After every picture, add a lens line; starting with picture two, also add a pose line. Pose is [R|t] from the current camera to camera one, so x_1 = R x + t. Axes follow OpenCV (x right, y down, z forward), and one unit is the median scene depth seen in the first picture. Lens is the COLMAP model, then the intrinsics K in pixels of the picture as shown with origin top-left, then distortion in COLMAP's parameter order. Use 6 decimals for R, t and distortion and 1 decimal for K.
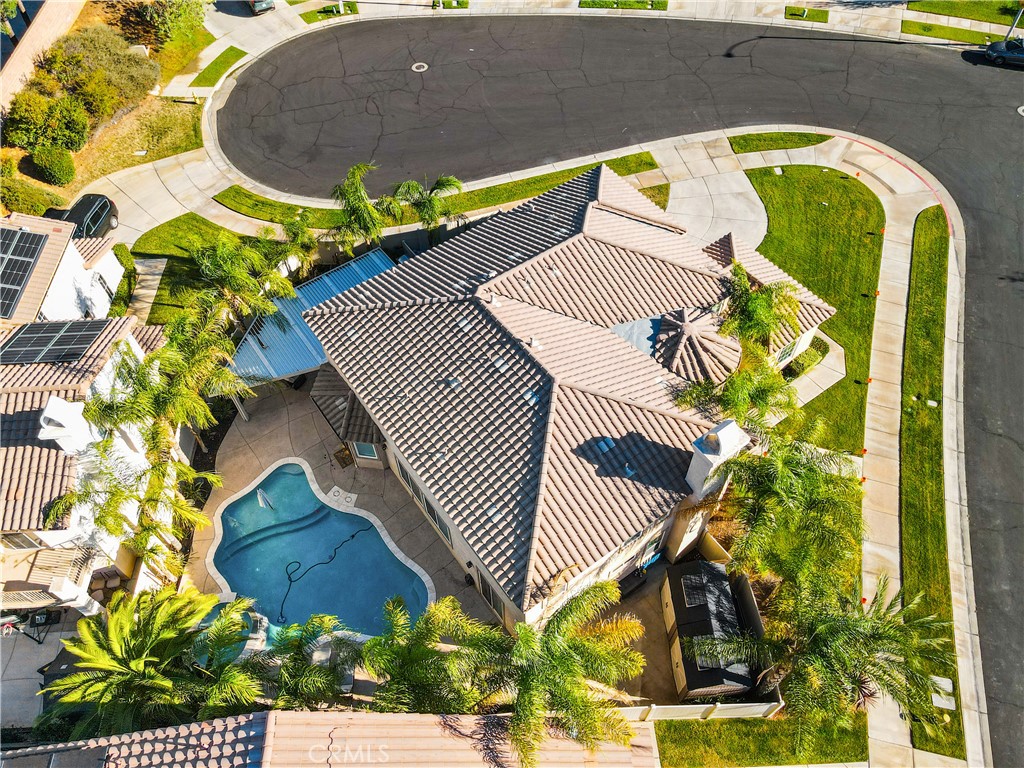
lens RADIAL K [[751.6, 0, 507.0], [0, 751.6, 377.5], [0, 0, 1]] dist [0.007043, 0.007246]
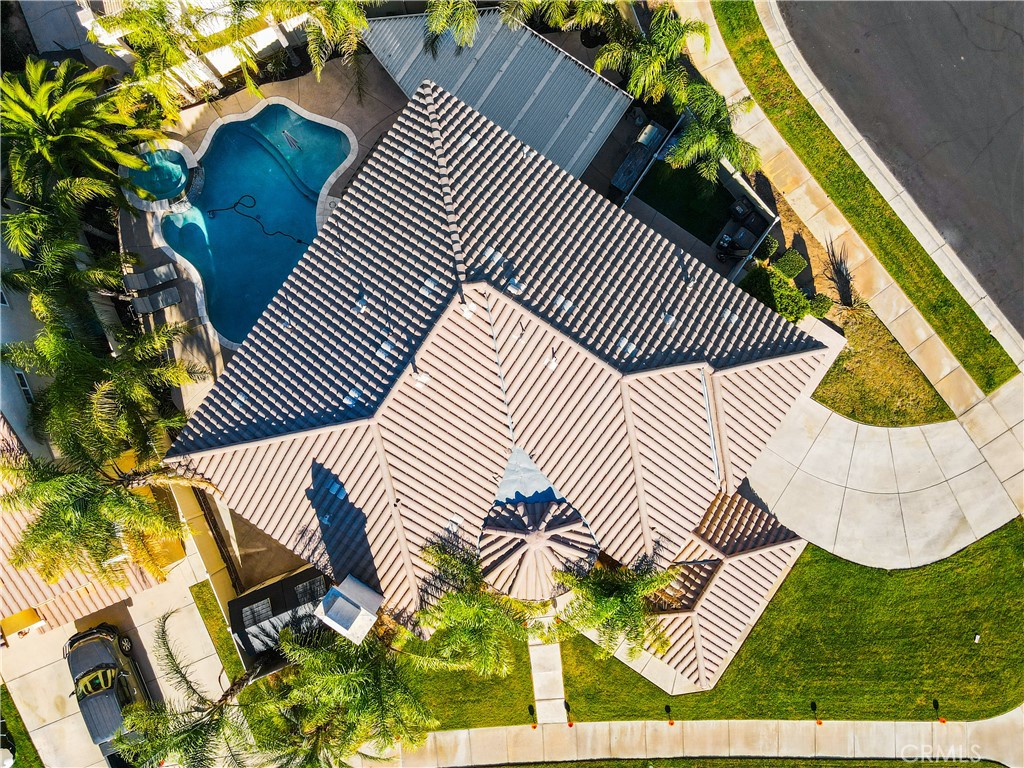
lens RADIAL K [[751.6, 0, 507.0], [0, 751.6, 377.5], [0, 0, 1]] dist [0.007043, 0.007246]
pose [[0.345403, 0.938386, -0.011313, 0.070429], [-0.756395, 0.285510, 0.588516, -0.546012], [0.555485, -0.194718, 0.808407, 0.331205]]
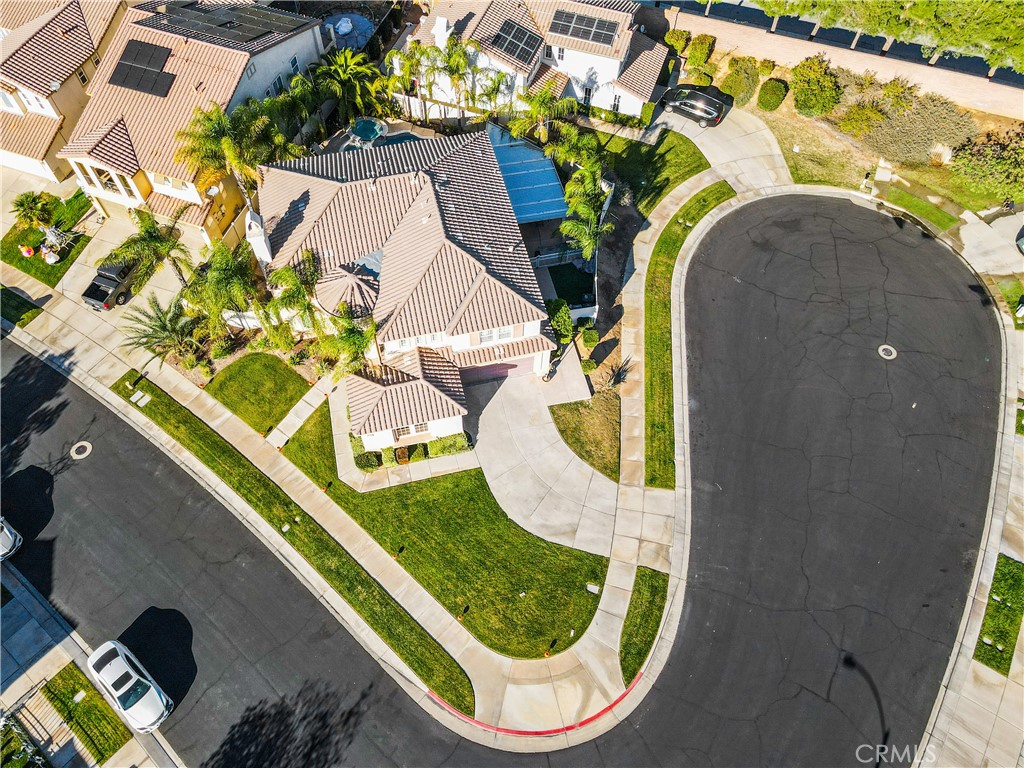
lens RADIAL K [[751.6, 0, 507.0], [0, 751.6, 377.5], [0, 0, 1]] dist [0.007043, 0.007246]
pose [[-0.378991, 0.793534, -0.476099, 0.941270], [-0.744159, 0.044484, 0.666519, -1.213545], [0.550084, 0.606898, 0.573657, 0.410504]]
